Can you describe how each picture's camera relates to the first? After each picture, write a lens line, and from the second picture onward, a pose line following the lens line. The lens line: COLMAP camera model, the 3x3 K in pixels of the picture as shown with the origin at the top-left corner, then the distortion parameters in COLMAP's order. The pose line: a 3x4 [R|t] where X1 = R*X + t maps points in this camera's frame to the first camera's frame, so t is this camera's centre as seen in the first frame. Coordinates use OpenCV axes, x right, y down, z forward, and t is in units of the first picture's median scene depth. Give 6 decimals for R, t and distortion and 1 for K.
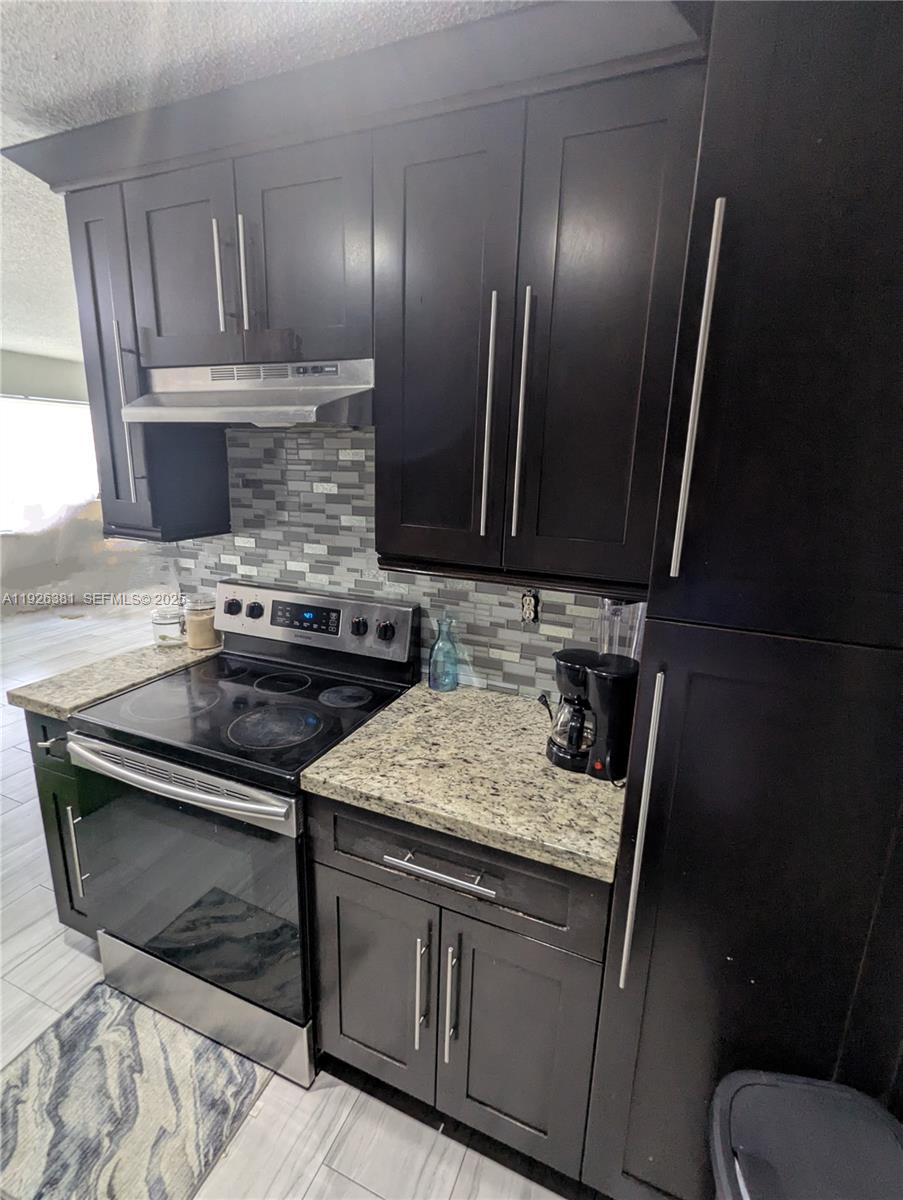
lens RADIAL K [[551.8, 0, 424.3], [0, 551.8, 596.1], [0, 0, 1]] dist [0.000475, 0.000436]
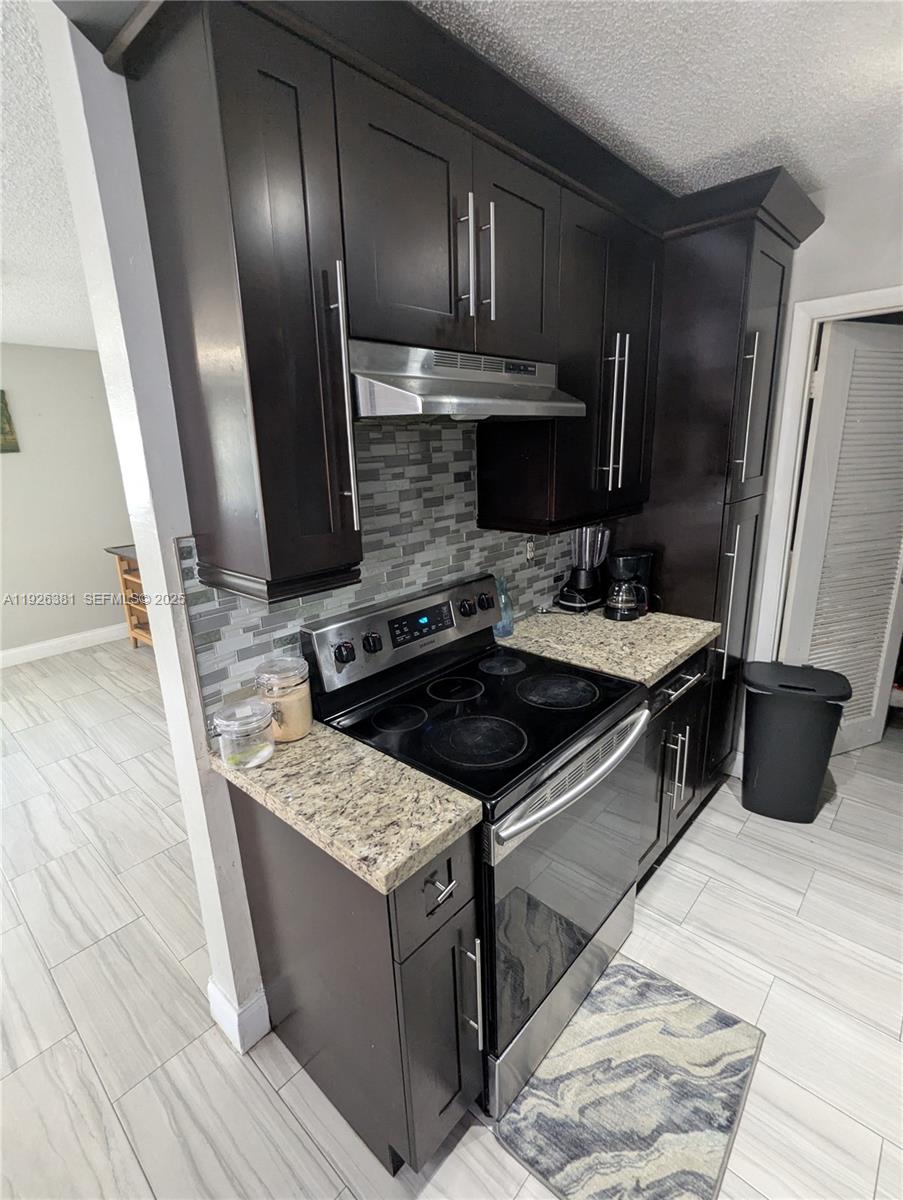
lens RADIAL K [[572.0, 0, 451.5], [0, 572.0, 600.0], [0, 0, 1]] dist [-0.000582, -0.000915]
pose [[0.326808, -0.290489, 0.899340, -1.298636], [0.272302, 0.940179, 0.204730, -0.225728], [-0.905013, 0.177985, 0.386359, 0.703644]]
